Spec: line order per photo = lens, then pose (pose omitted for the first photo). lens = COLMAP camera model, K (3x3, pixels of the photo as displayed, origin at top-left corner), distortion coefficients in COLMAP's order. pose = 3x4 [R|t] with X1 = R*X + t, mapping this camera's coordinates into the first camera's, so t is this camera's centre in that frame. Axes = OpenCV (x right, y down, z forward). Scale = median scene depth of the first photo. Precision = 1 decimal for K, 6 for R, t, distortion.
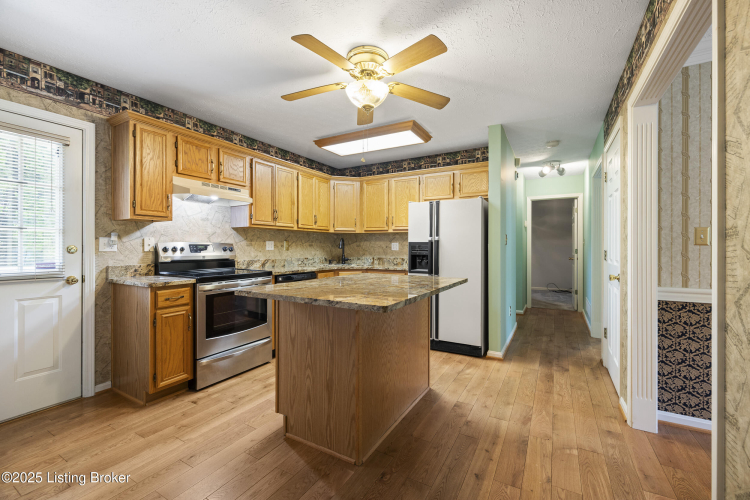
lens RADIAL K [[321.5, 0, 382.5], [0, 321.5, 248.0], [0, 0, 1]] dist [0.001517, 0.000665]
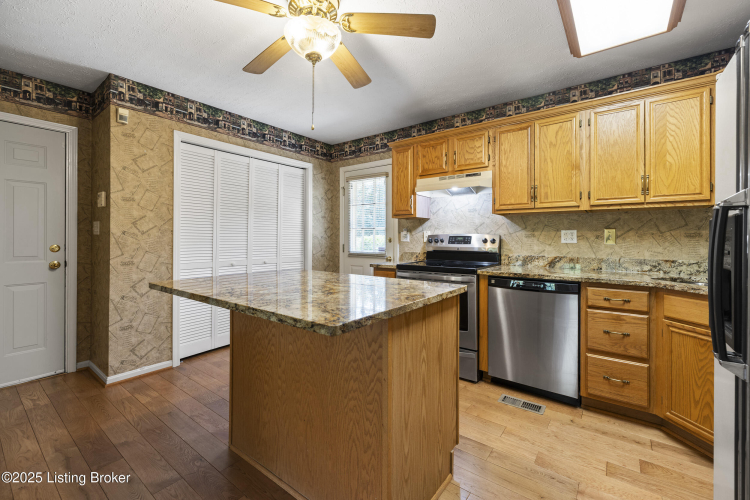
lens RADIAL K [[321.5, 0, 375.0], [0, 321.5, 238.0], [0, 0, 1]] dist [0.001517, 0.000665]
pose [[-0.155467, -0.003657, -0.987834, 0.438659], [-0.004948, 0.999983, -0.002923, -0.000393], [0.987829, 0.004434, -0.155483, 0.809340]]
